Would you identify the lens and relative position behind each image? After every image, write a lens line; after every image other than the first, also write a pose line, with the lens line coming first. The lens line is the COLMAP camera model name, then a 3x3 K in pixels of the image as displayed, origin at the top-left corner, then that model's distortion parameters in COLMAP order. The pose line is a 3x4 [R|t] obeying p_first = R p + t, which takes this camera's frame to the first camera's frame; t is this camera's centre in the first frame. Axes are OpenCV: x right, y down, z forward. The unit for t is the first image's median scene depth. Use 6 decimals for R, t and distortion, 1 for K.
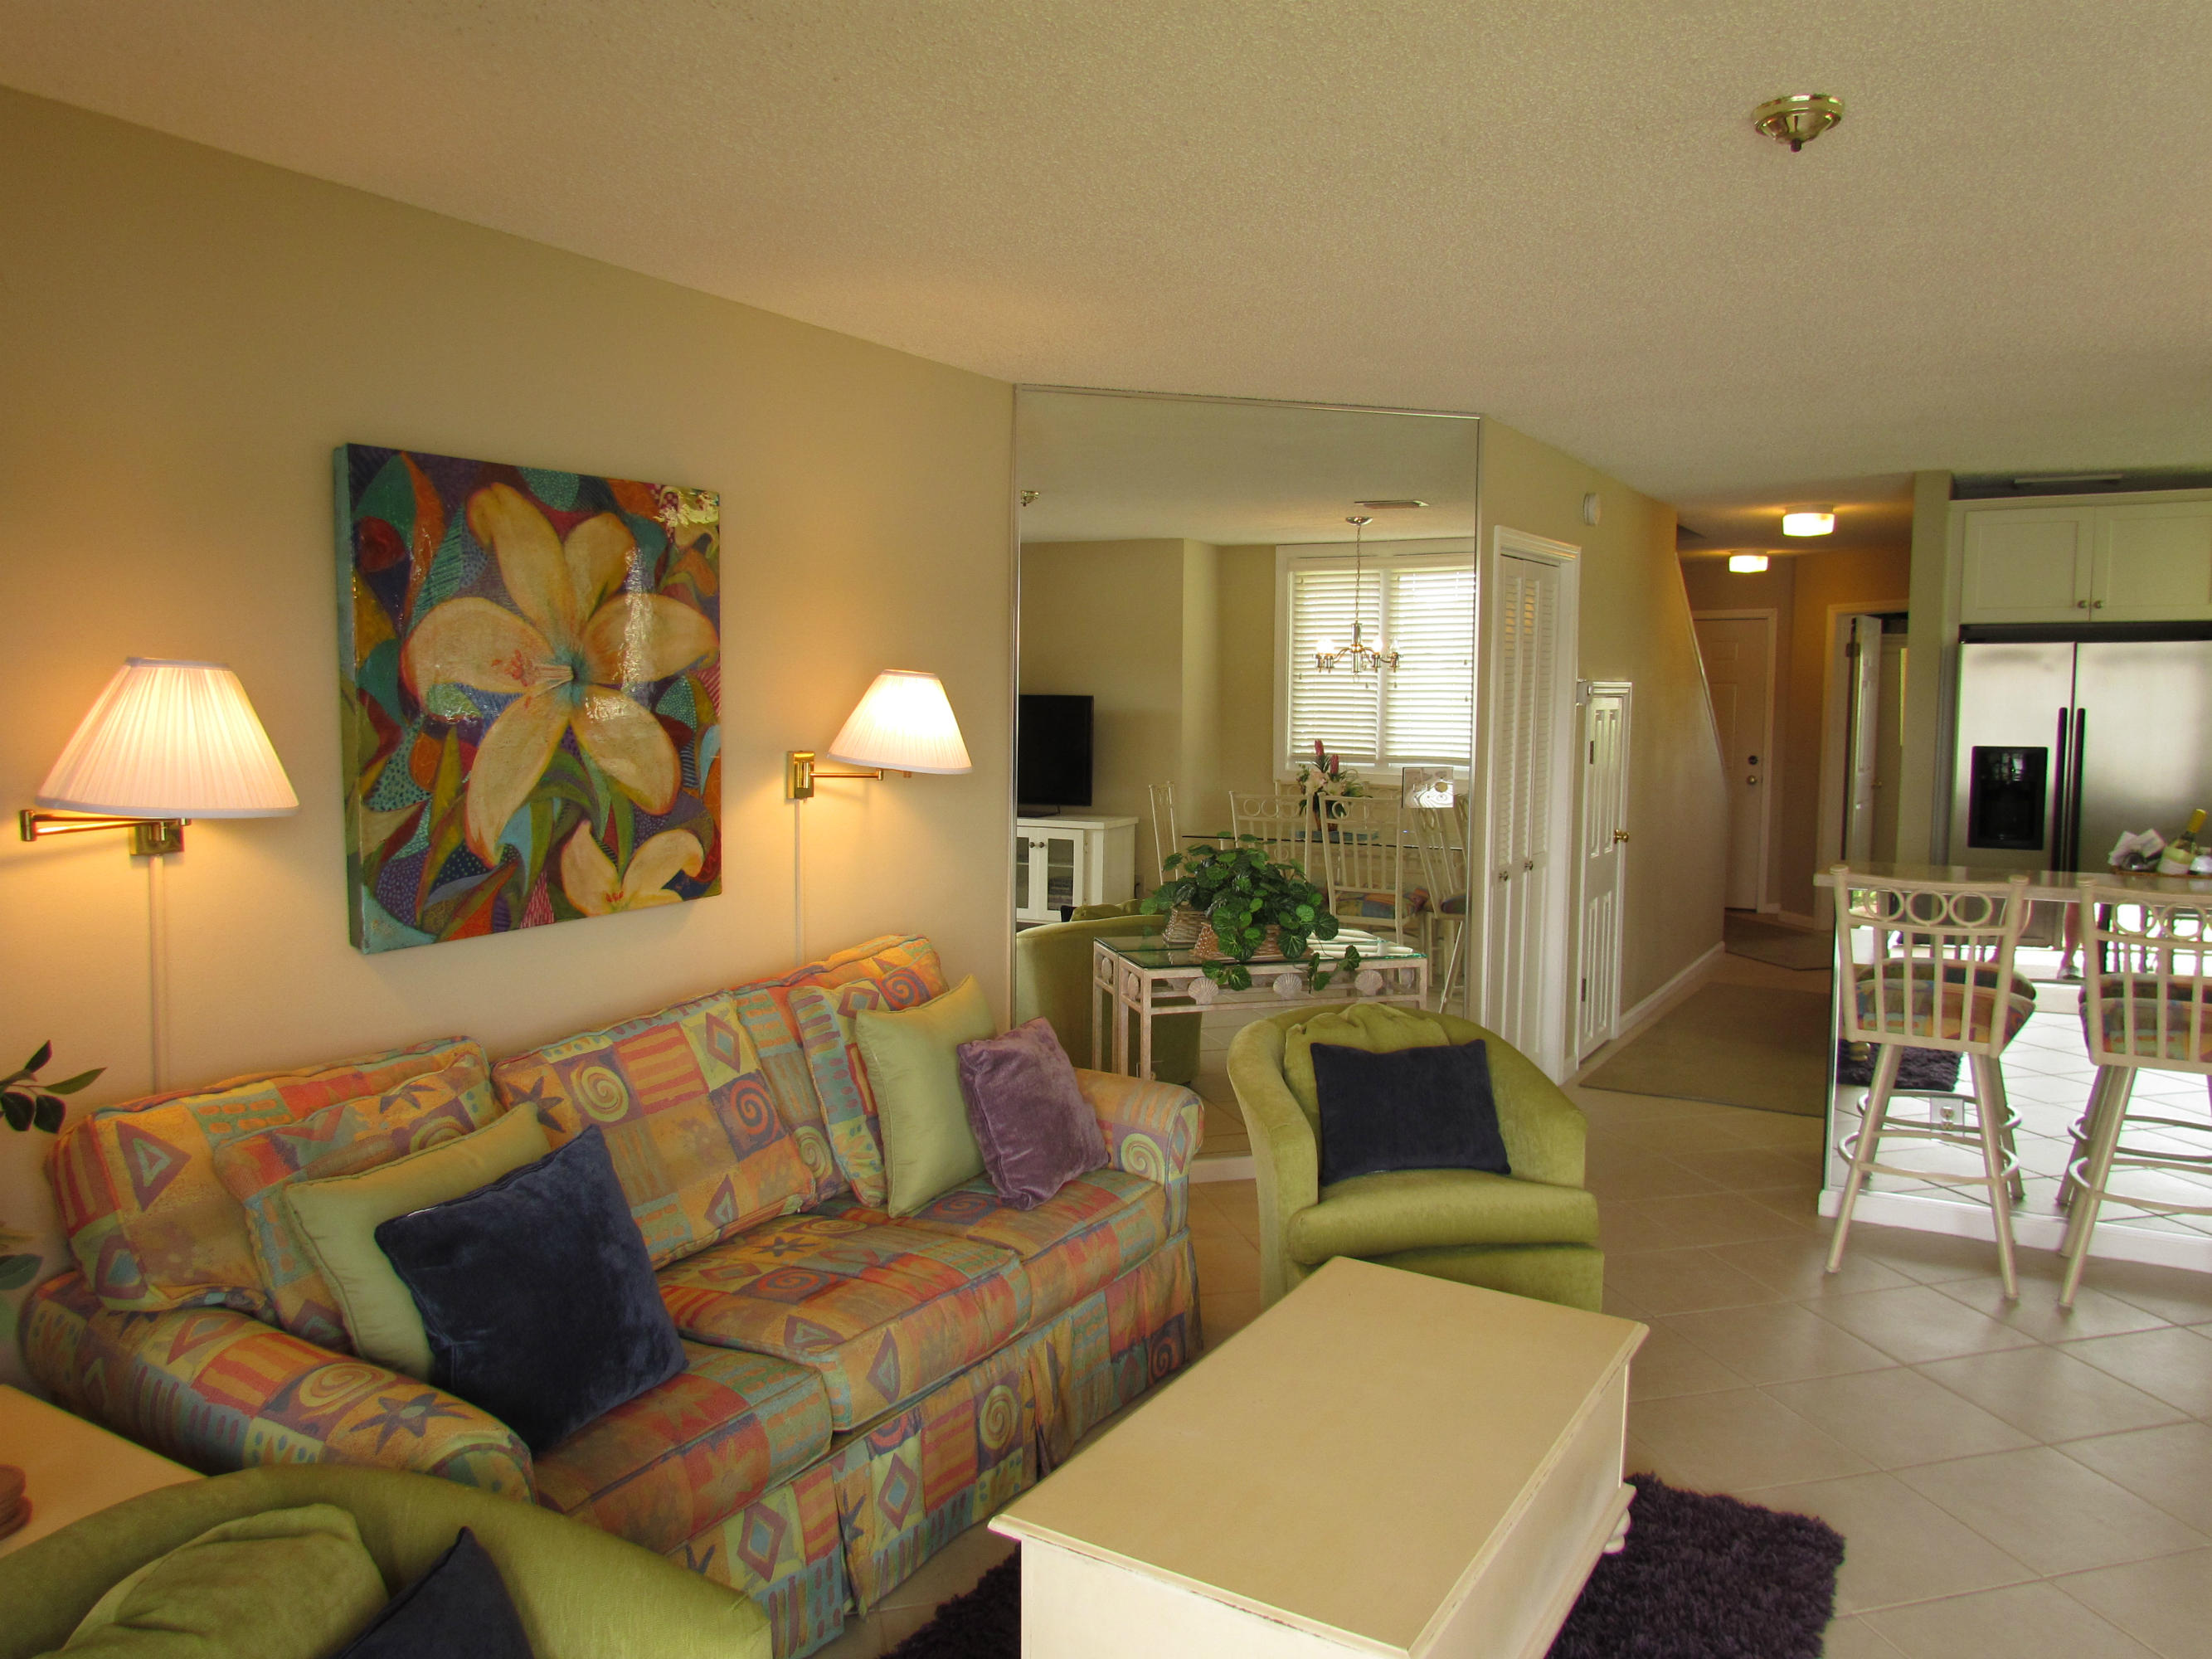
lens RADIAL K [[1602.2, 0, 1106.0], [0, 1602.2, 829.5], [0, 0, 1]] dist [-0.018907, 0.001666]
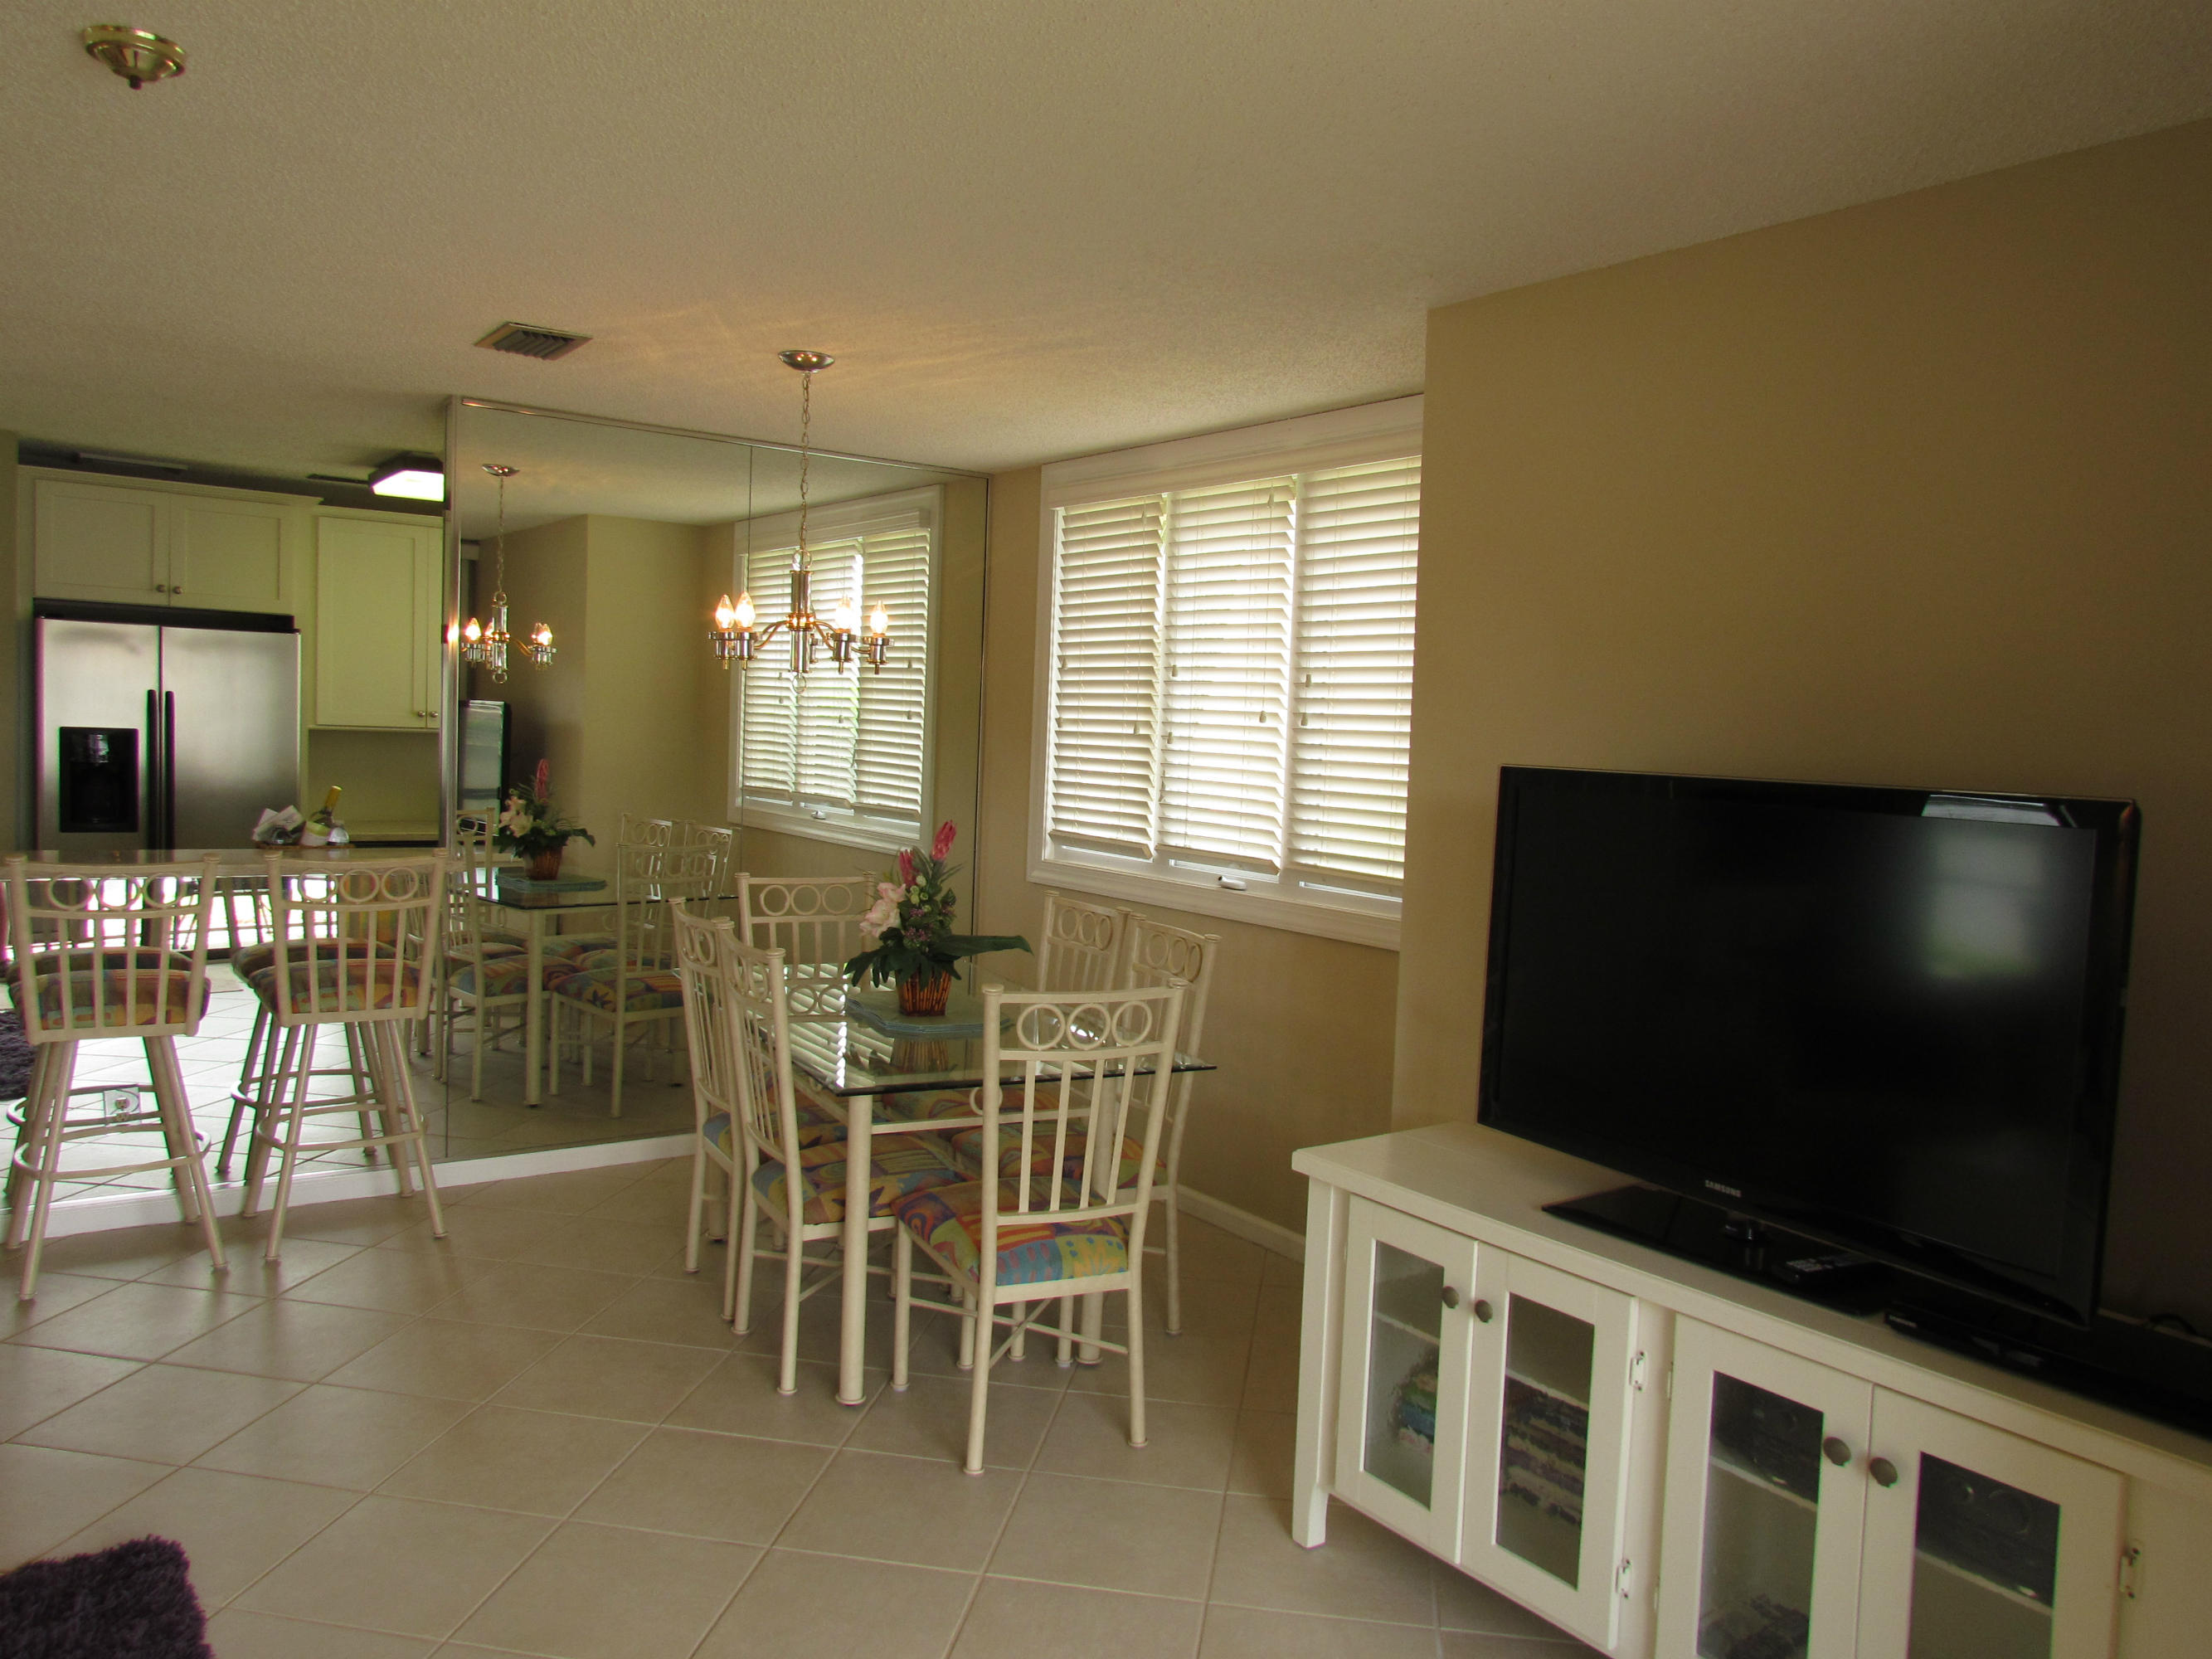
lens RADIAL K [[1602.2, 0, 1106.0], [0, 1602.2, 829.5], [0, 0, 1]] dist [-0.018907, 0.001666]
pose [[0.396480, -0.042712, 0.917049, -0.120260], [0.033238, 0.998930, 0.032156, -0.000413], [-0.917441, 0.017732, 0.397476, 0.062326]]
